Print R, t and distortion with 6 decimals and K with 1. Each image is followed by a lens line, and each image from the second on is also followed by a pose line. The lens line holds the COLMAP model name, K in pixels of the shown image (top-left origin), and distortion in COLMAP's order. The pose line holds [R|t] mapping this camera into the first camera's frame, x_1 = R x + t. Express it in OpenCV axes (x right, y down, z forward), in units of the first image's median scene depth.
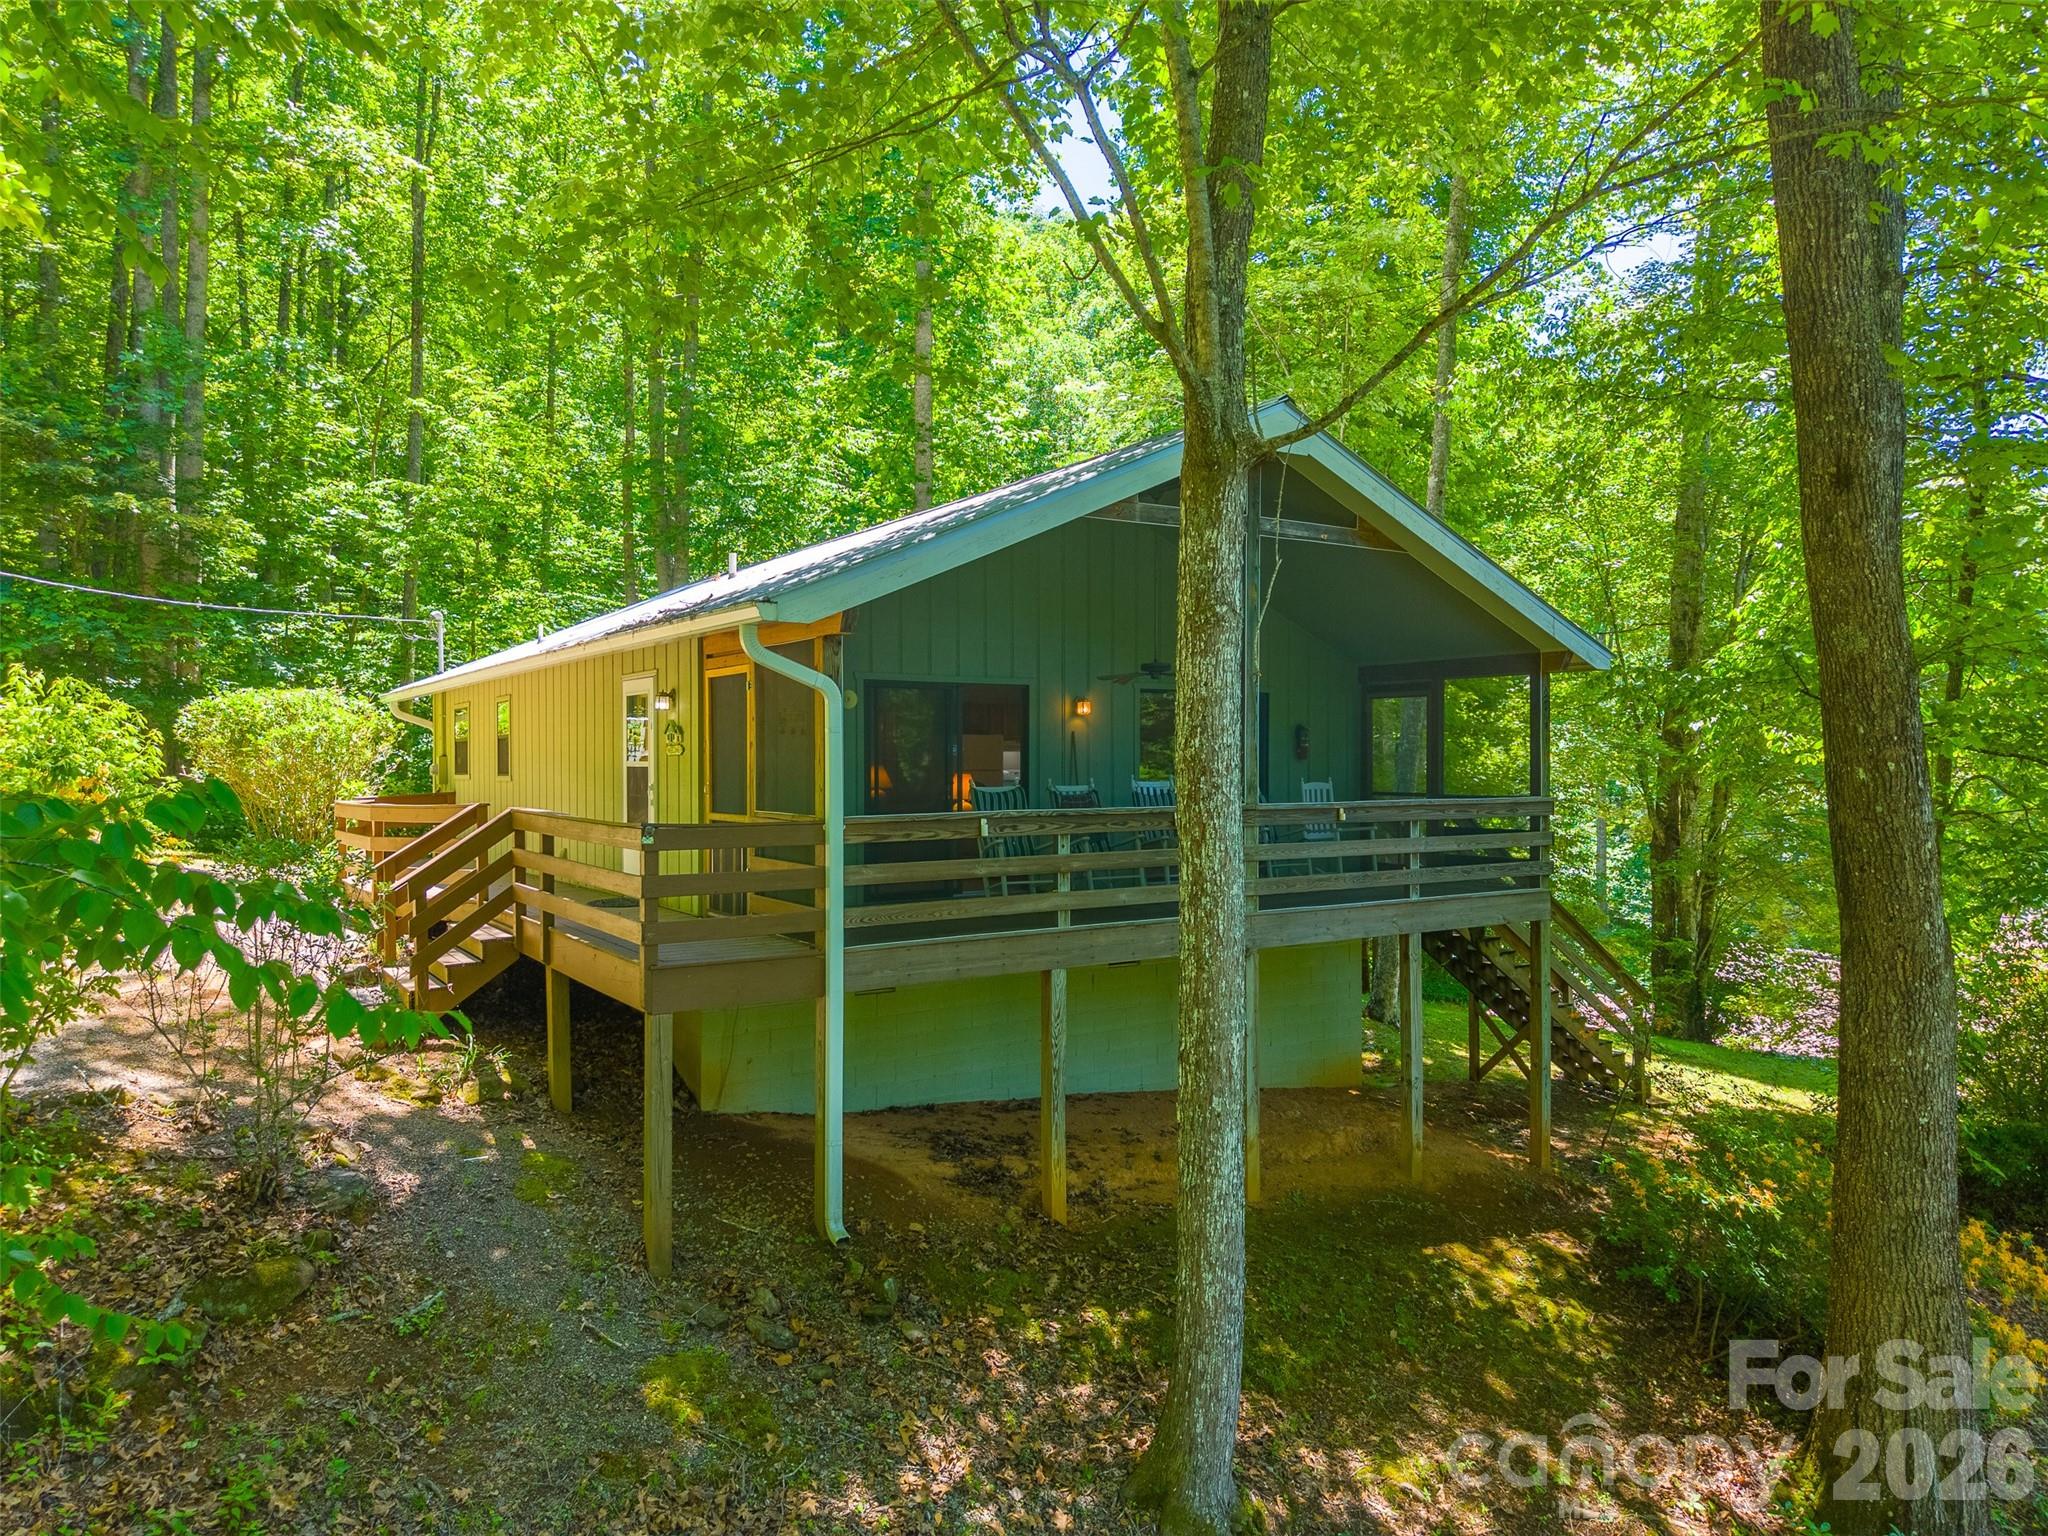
lens RADIAL K [[1373.7, 0, 1014.3], [0, 1373.7, 770.6], [0, 0, 1]] dist [0.025199, -0.010893]
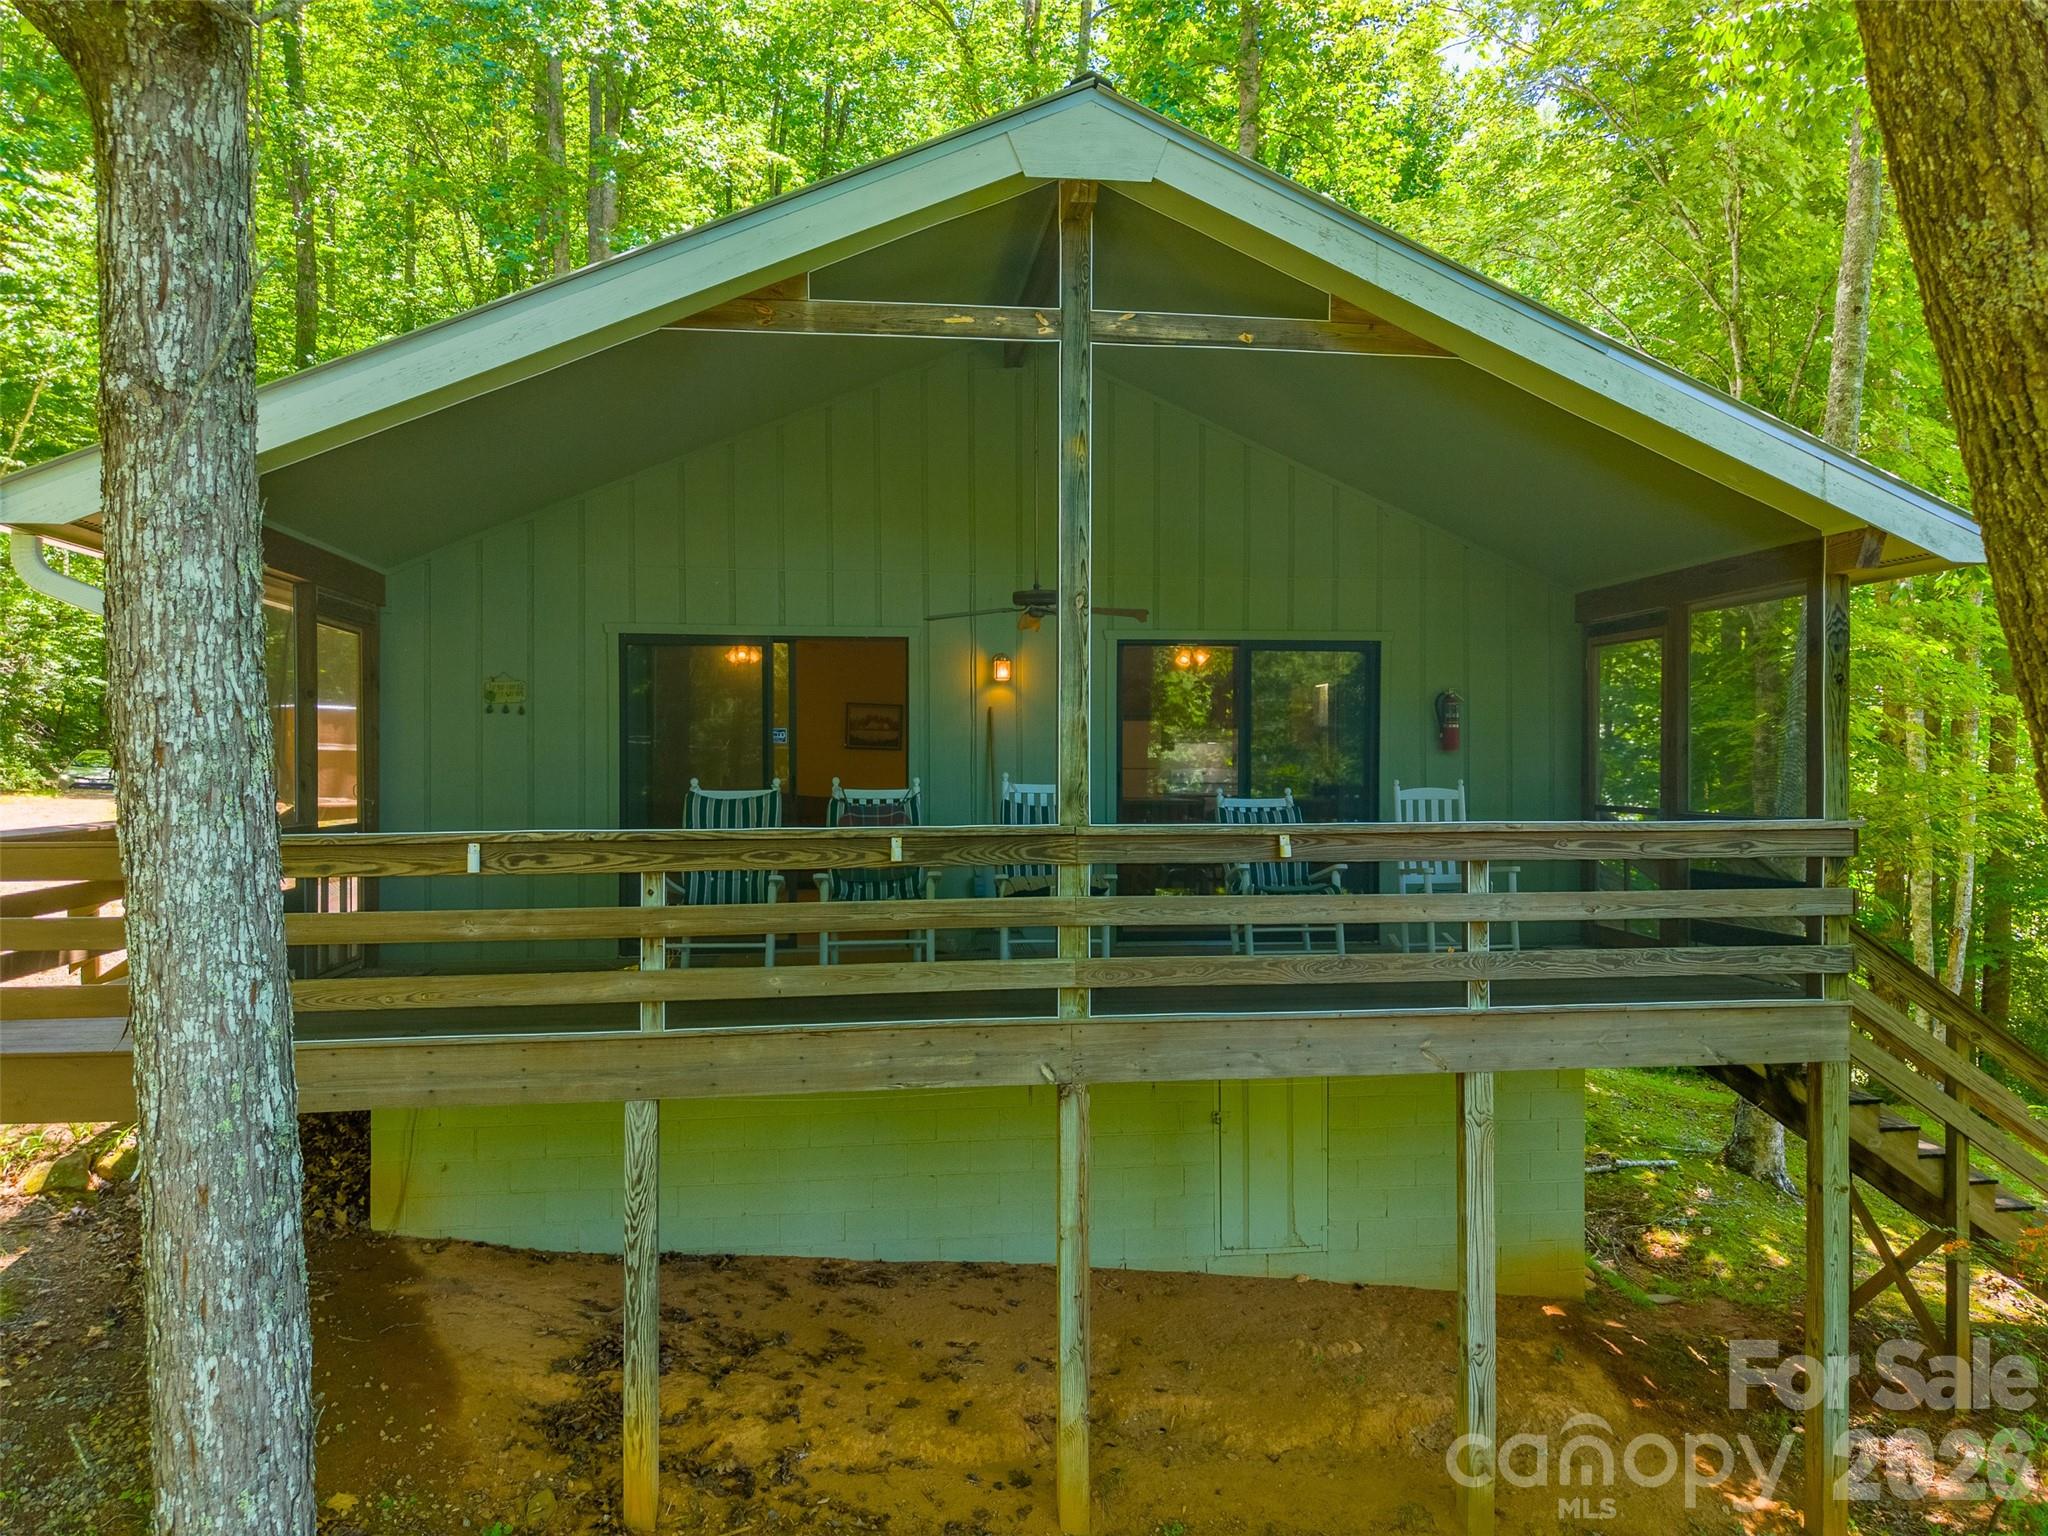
lens RADIAL K [[1373.7, 0, 1031.8], [0, 1373.7, 764.6], [0, 0, 1]] dist [0.025199, -0.010893]
pose [[0.905886, 0.000002, -0.423521, 0.361397], [-0.003159, 0.999972, -0.006753, 0.003413], [0.423509, 0.007456, 0.905861, 0.447283]]
